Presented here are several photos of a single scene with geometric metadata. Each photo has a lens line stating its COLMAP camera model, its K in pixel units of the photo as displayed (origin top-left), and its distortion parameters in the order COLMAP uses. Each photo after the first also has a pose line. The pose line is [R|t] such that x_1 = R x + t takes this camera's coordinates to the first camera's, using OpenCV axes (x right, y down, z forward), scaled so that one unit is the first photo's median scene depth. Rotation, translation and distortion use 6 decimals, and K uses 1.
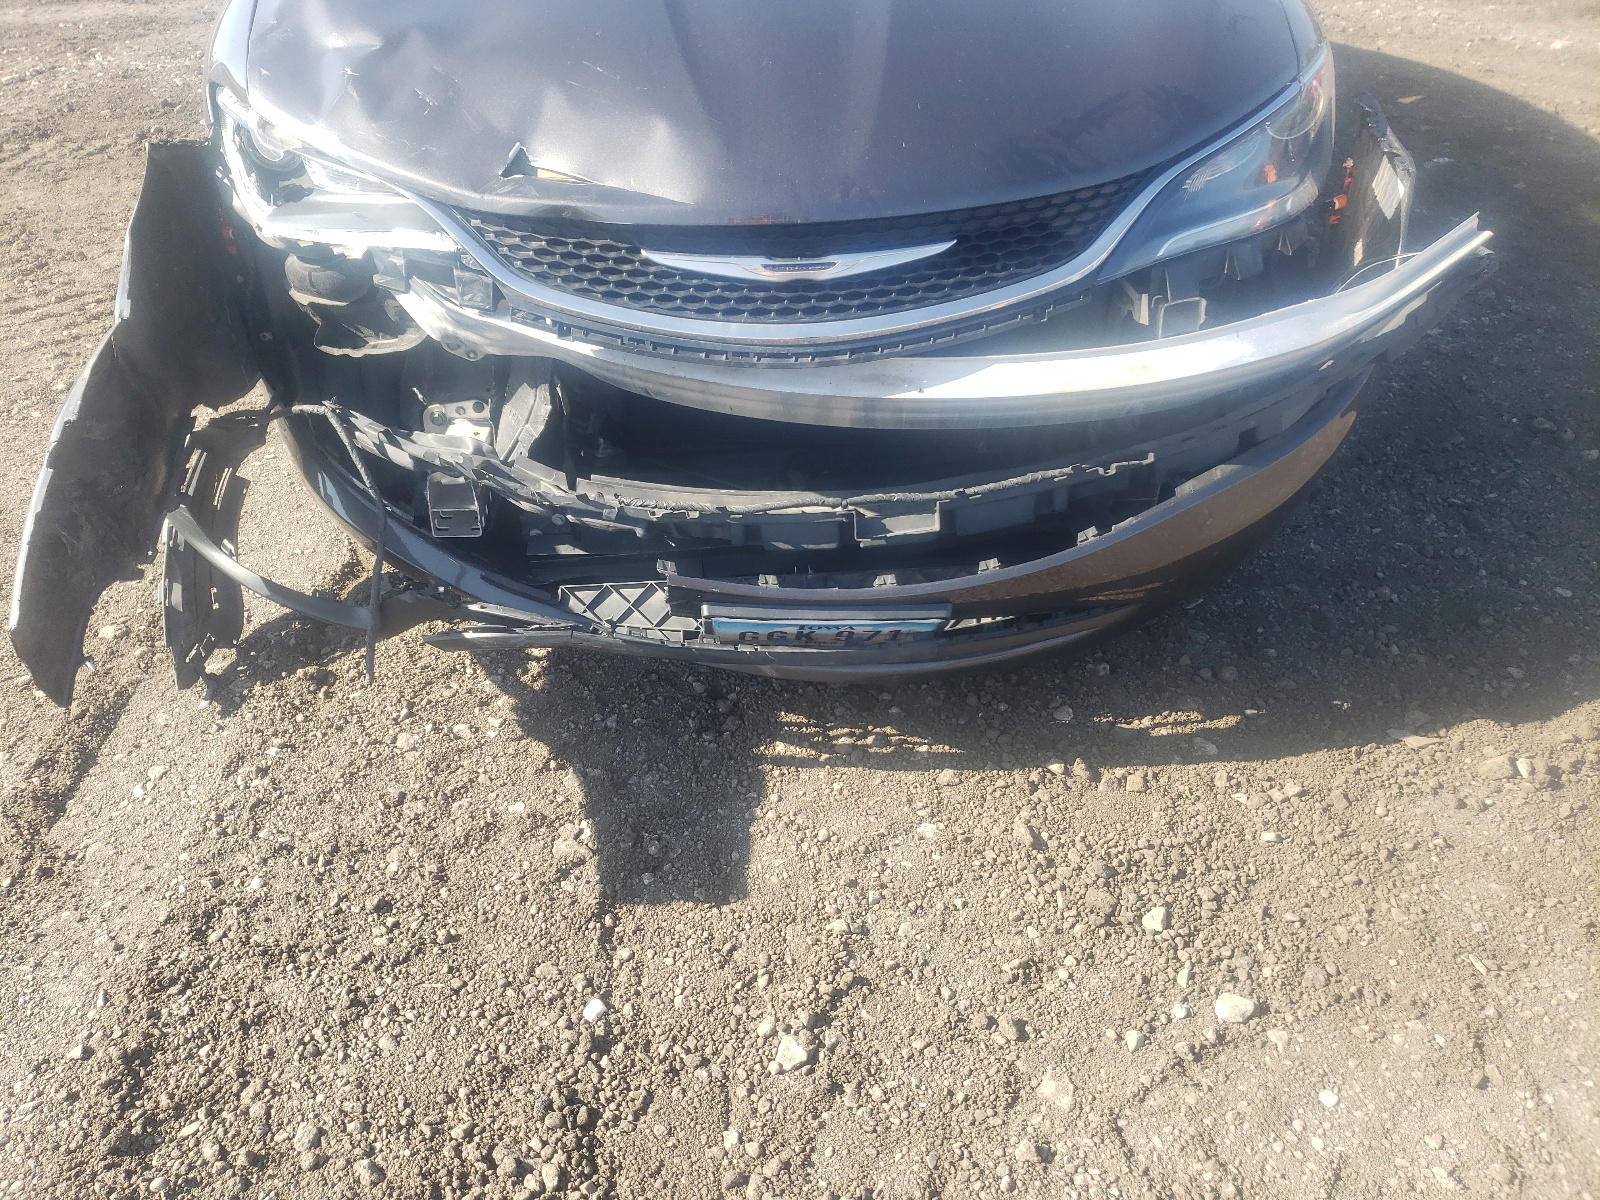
lens RADIAL K [[1218.5, 0, 800.0], [0, 1218.5, 600.0], [0, 0, 1]] dist [-0.002731, -0.000092]
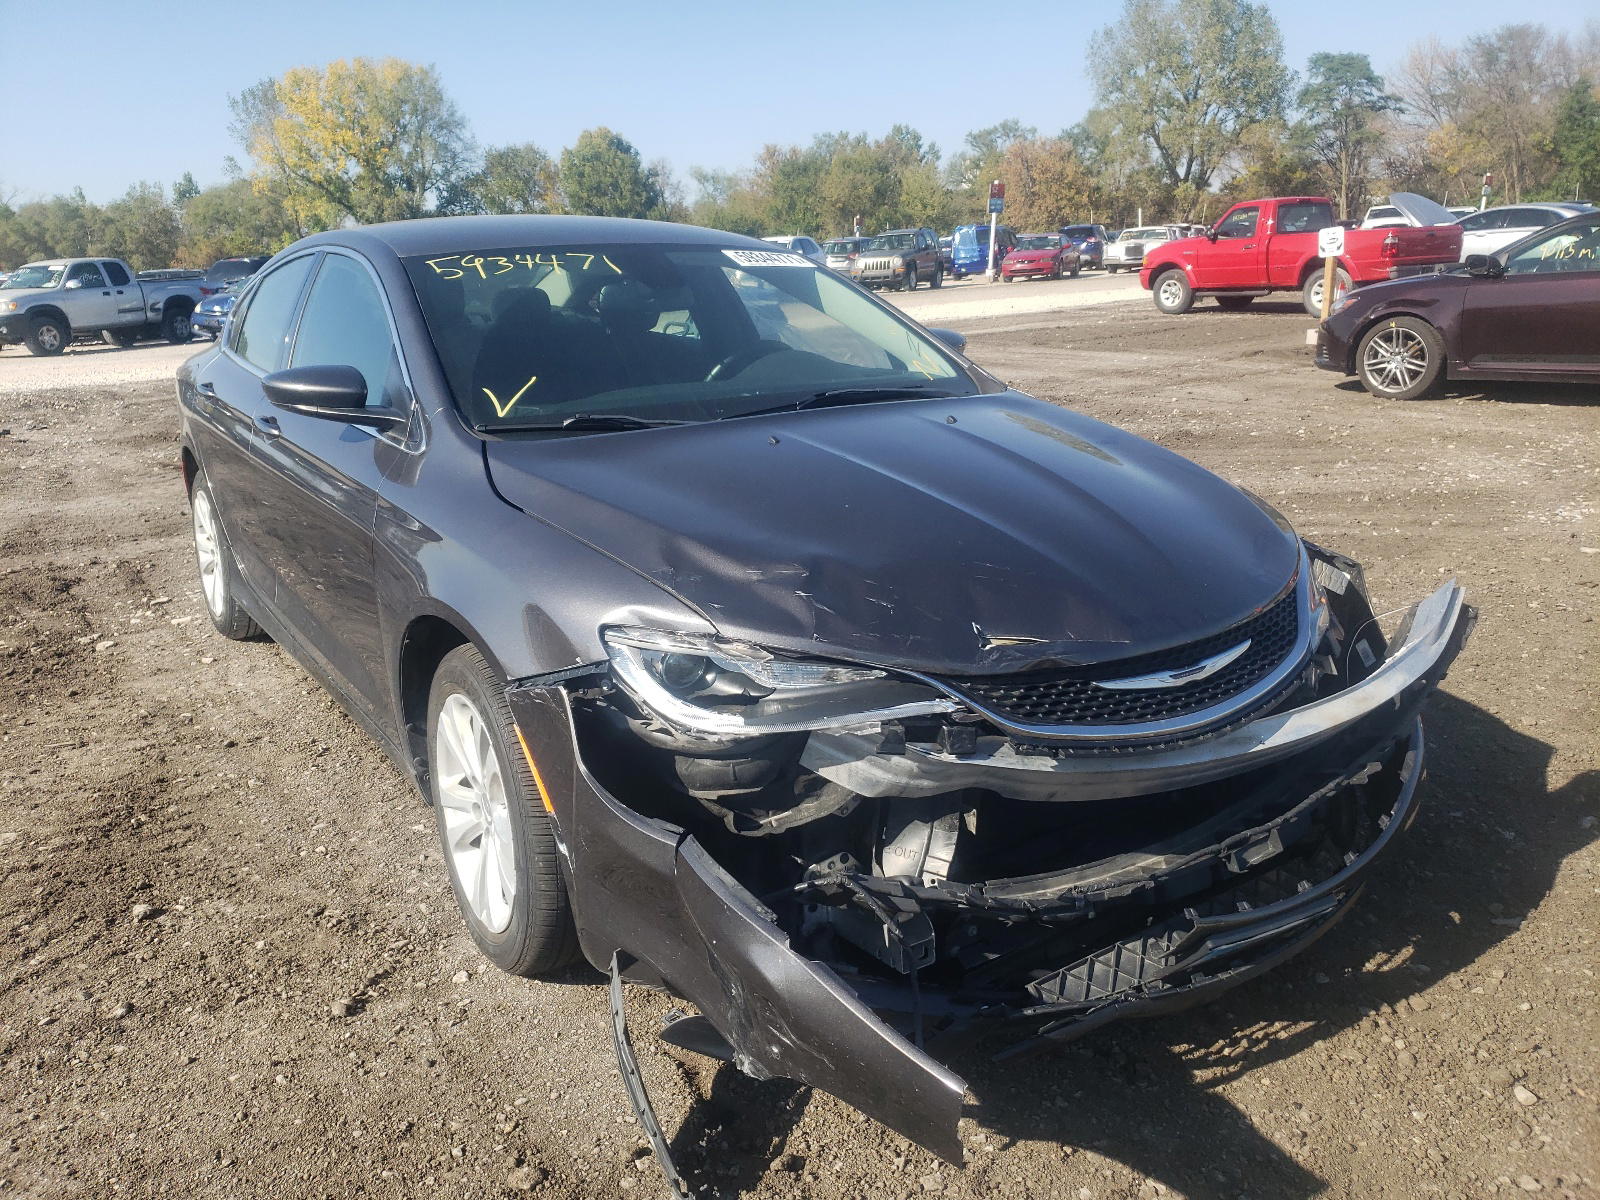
lens RADIAL K [[1218.5, 0, 800.0], [0, 1218.5, 600.0], [0, 0, 1]] dist [-0.002731, -0.000092]
pose [[0.874849, -0.142697, 0.462899, -0.866868], [0.299021, 0.910903, -0.284328, -0.077495], [-0.381084, 0.387161, 0.839572, -0.007201]]
